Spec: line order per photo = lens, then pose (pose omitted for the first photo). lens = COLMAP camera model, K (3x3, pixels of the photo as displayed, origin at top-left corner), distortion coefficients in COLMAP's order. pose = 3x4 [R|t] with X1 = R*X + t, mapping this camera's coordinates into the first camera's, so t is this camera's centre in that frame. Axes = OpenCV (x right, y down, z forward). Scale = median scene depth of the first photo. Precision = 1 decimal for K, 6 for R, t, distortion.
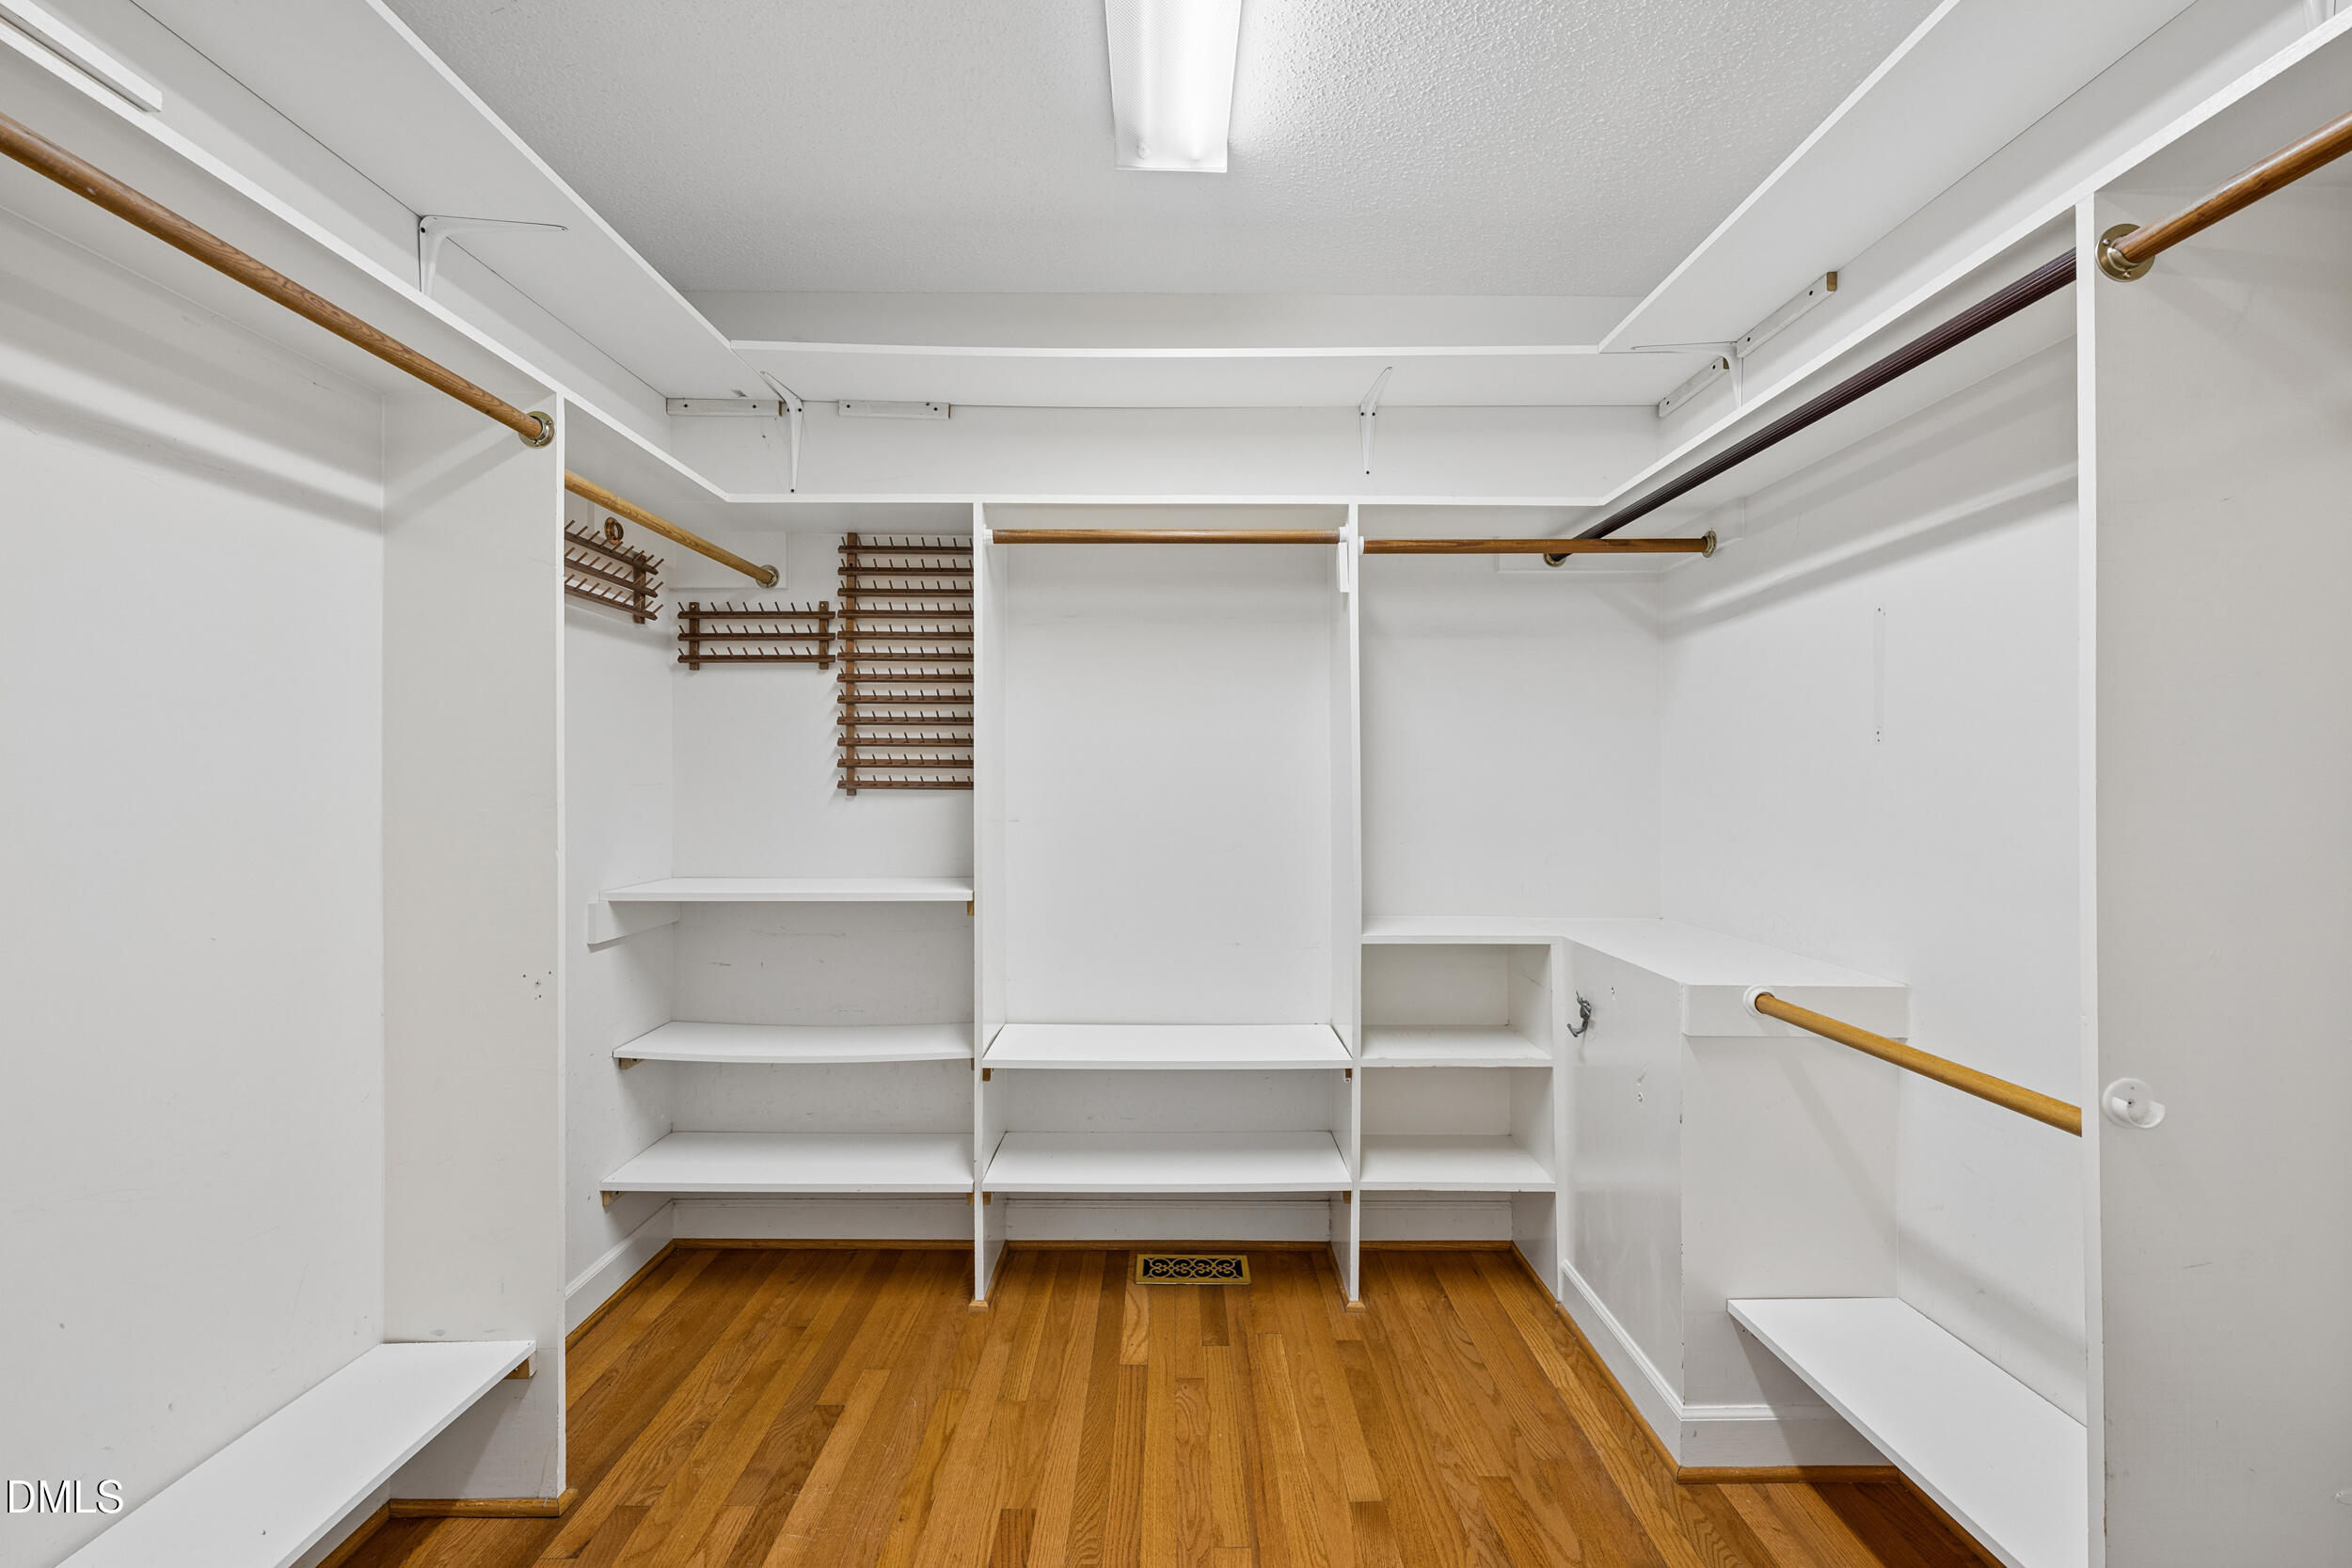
lens RADIAL K [[929.4, 0, 1172.0], [0, 929.4, 778.5], [0, 0, 1]] dist [0.000795, -0.000805]
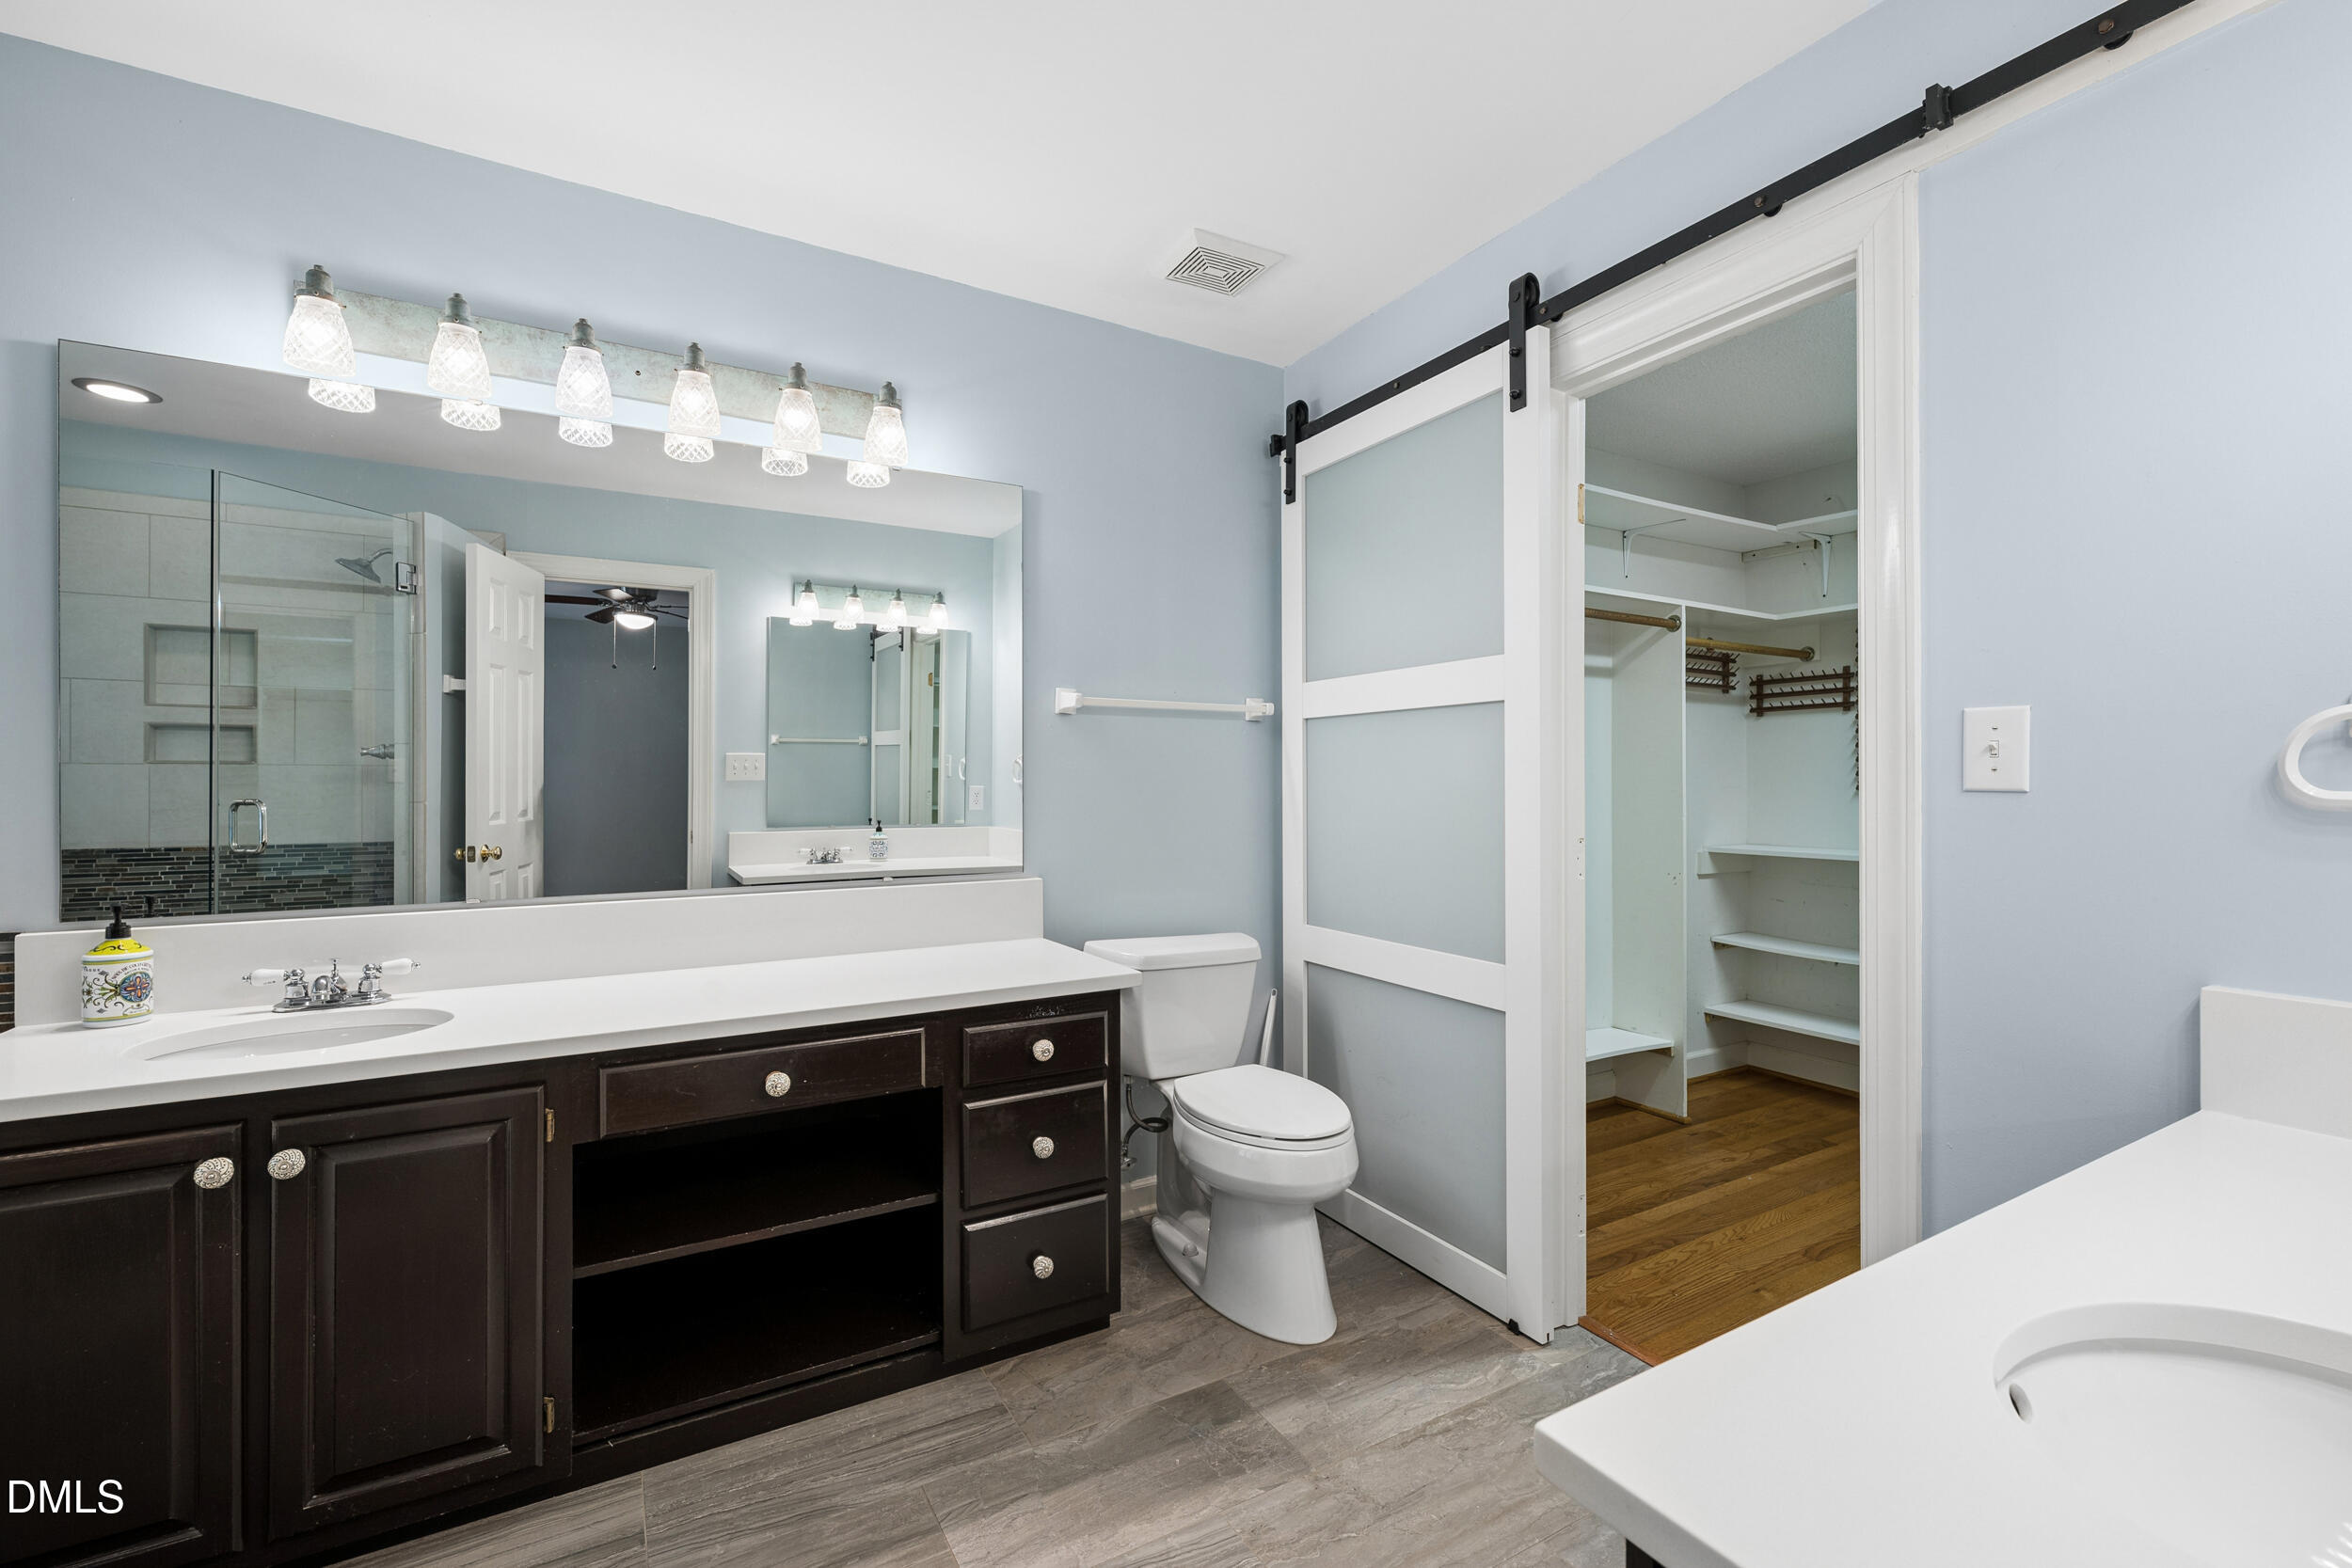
lens RADIAL K [[1014.8, 0, 1171.7], [0, 1014.8, 784.0], [0, 0, 1]] dist [-0.002002, 0.000016]
pose [[0.501333, -0.000062, -0.865254, 0.537364], [0.002752, 0.999995, 0.001523, -0.004298], [0.865250, -0.003145, 0.501331, -0.830058]]
